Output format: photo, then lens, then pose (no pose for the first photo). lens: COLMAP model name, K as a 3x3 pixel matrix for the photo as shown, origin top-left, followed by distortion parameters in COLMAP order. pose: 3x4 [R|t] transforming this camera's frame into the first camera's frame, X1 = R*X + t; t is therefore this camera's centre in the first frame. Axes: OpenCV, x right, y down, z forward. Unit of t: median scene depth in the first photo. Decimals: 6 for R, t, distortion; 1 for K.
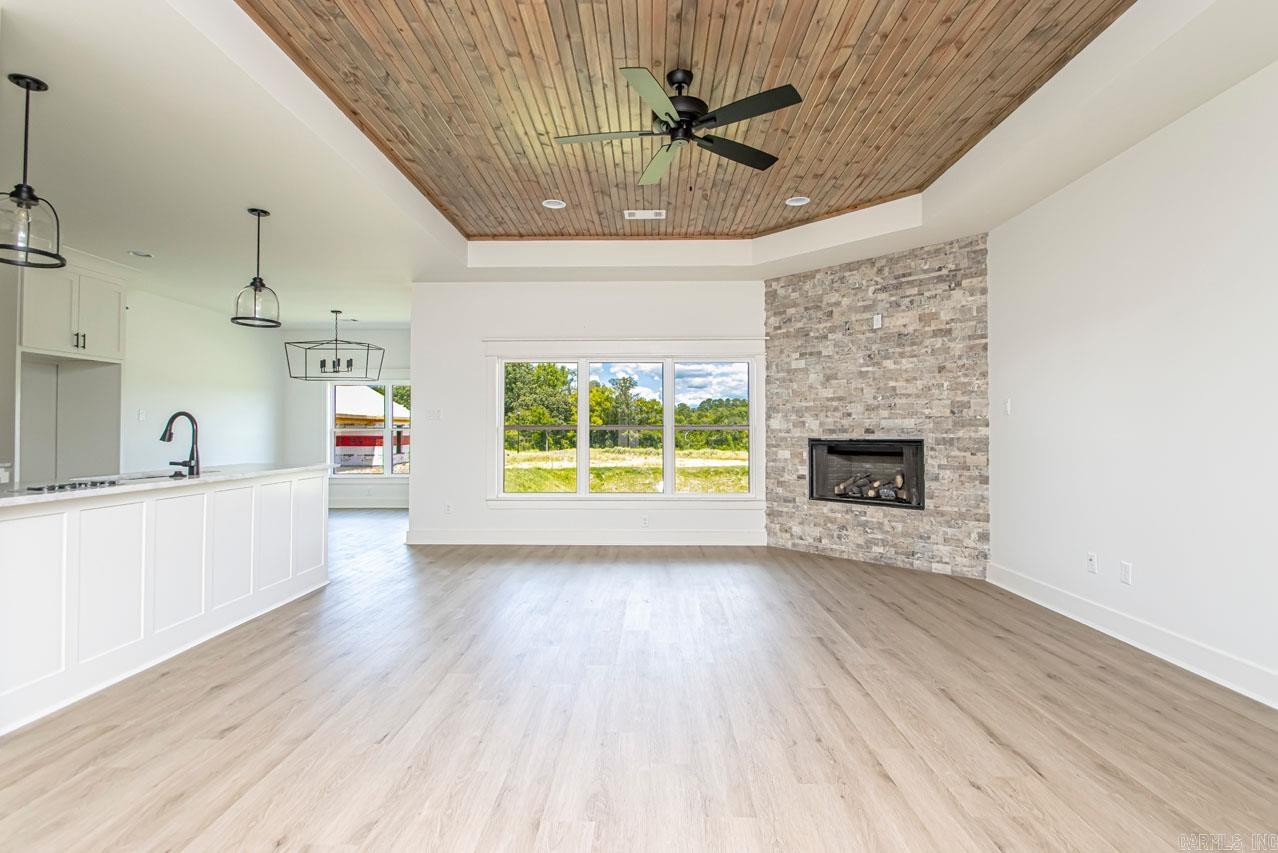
lens RADIAL K [[608.8, 0, 647.7], [0, 608.8, 420.1], [0, 0, 1]] dist [0.011648, -0.012702]
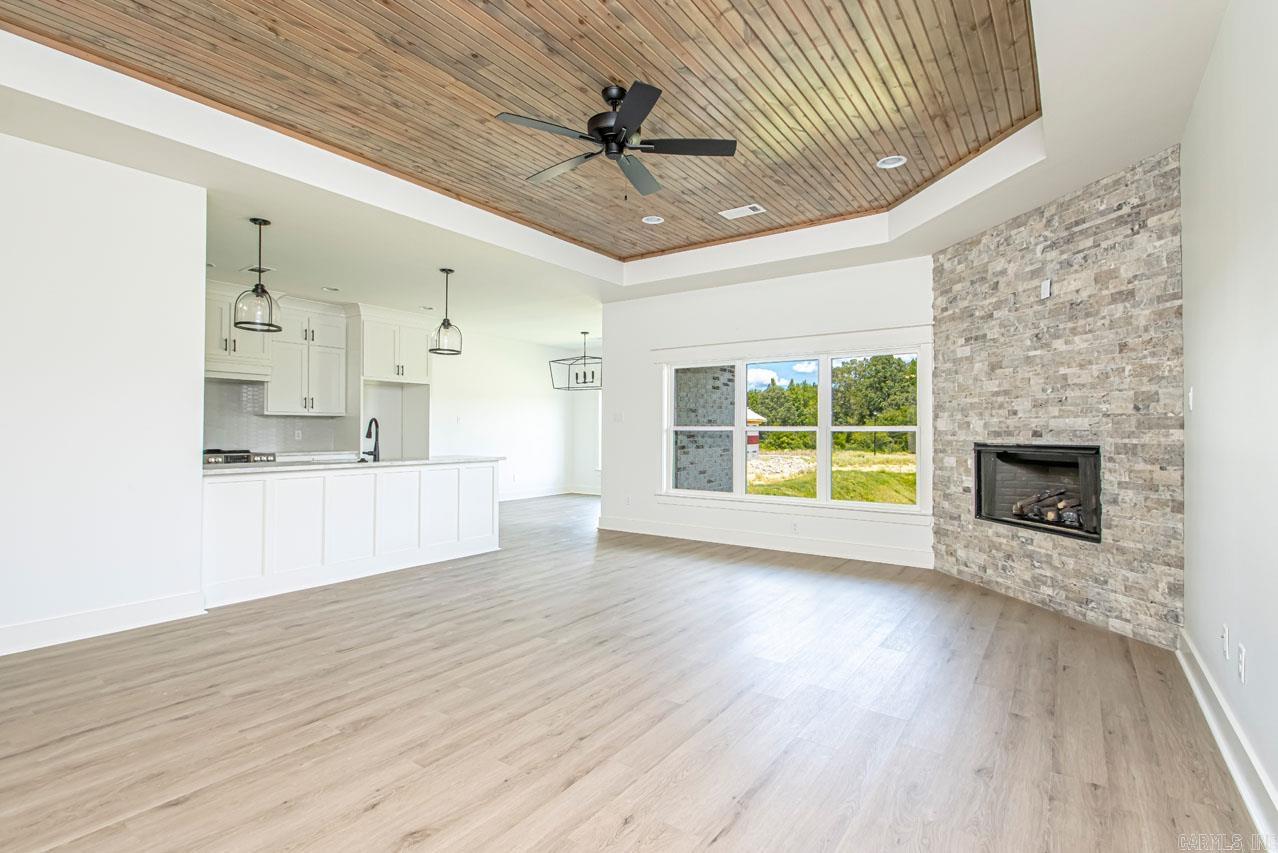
lens RADIAL K [[608.8, 0, 643.6], [0, 608.8, 423.7], [0, 0, 1]] dist [0.011648, -0.012702]
pose [[0.831138, -0.003672, -0.556054, 0.408583], [0.006147, 0.999978, 0.002584, 0.000026], [0.556032, -0.005566, 0.831142, 0.095881]]
